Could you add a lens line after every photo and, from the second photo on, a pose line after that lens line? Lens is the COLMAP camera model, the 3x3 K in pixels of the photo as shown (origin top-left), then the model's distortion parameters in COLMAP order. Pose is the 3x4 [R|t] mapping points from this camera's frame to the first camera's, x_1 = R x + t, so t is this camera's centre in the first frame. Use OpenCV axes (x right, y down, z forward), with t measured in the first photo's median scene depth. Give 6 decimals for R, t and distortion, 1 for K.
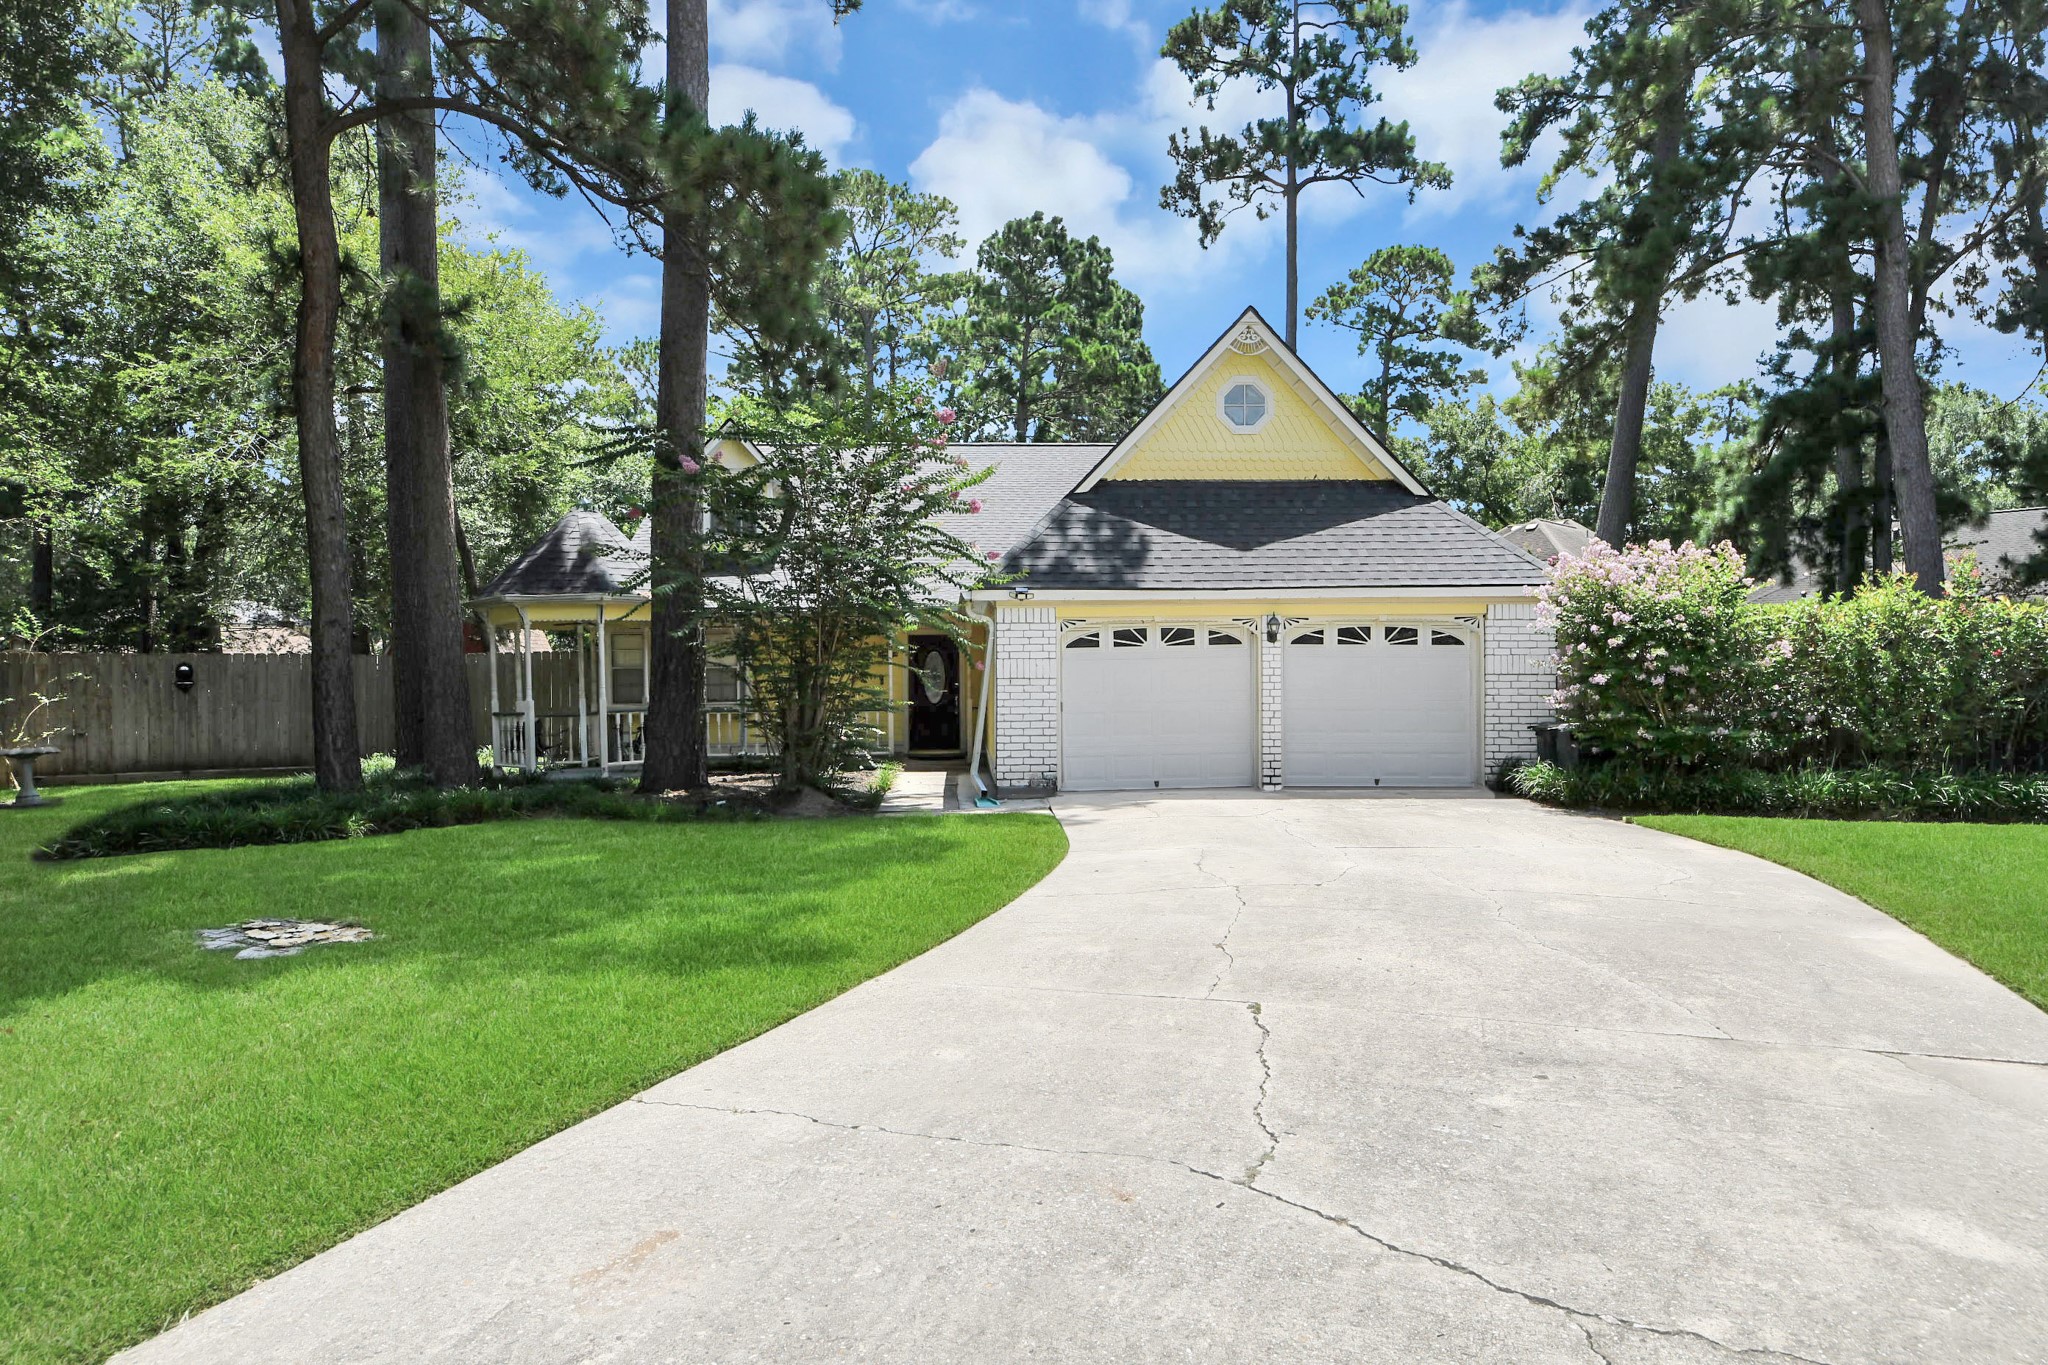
lens RADIAL K [[1141.8, 0, 1024.0], [0, 1141.8, 682.5], [0, 0, 1]] dist [0.035142, -0.033827]
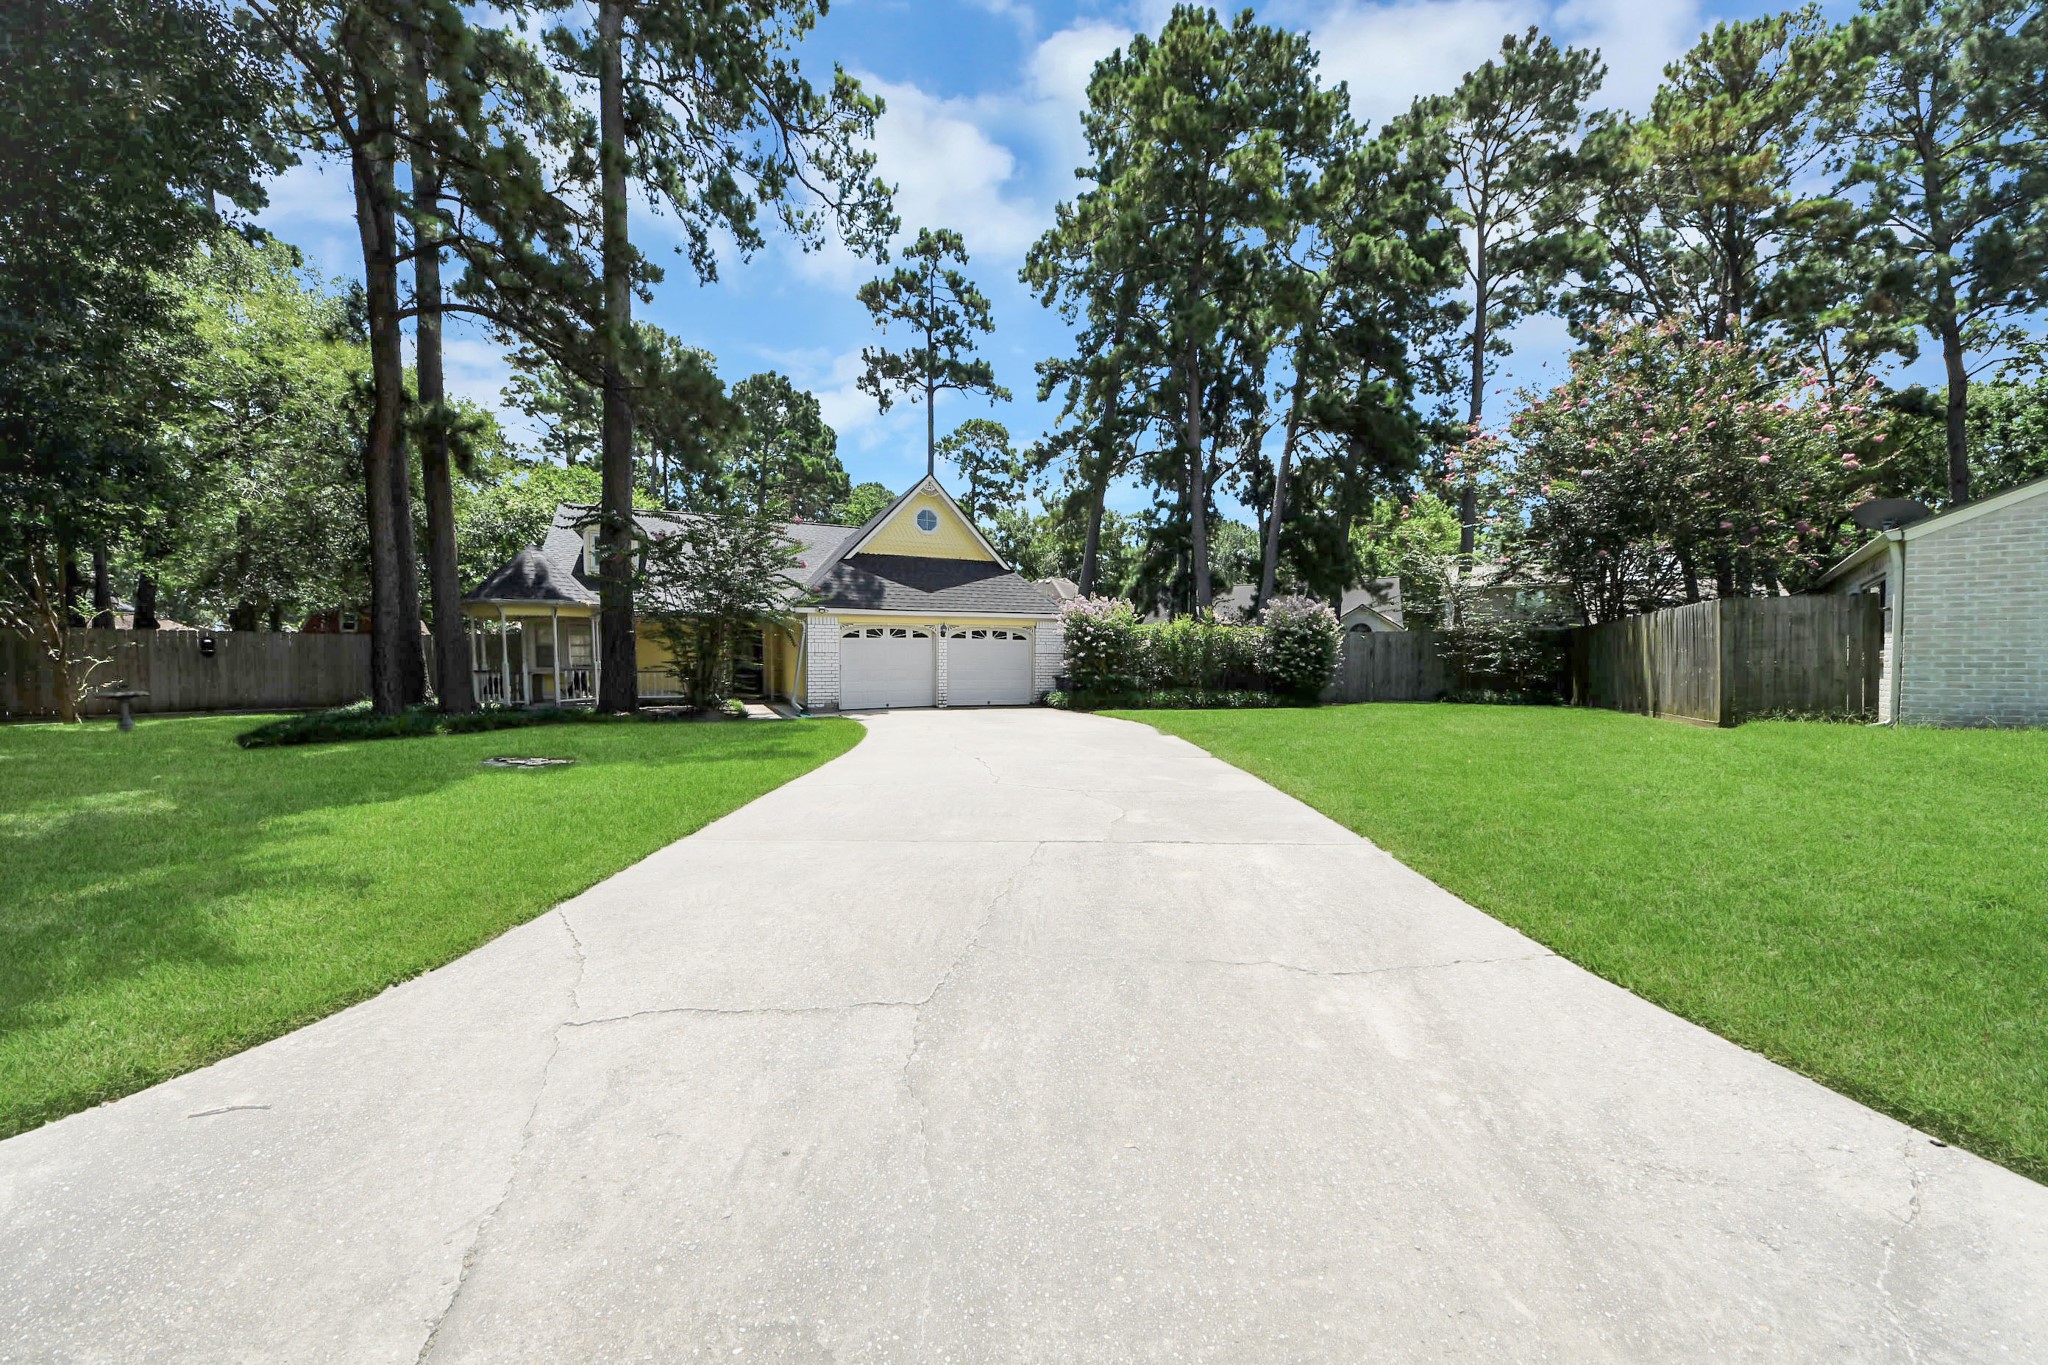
lens RADIAL K [[754.1, 0, 1007.0], [0, 754.1, 692.1], [0, 0, 1]] dist [0.040144, -0.029122]
pose [[0.931650, -0.006743, 0.363294, -0.115630], [-0.005204, 0.999478, 0.031896, 0.013915], [-0.363320, -0.031607, 0.931128, -0.220431]]
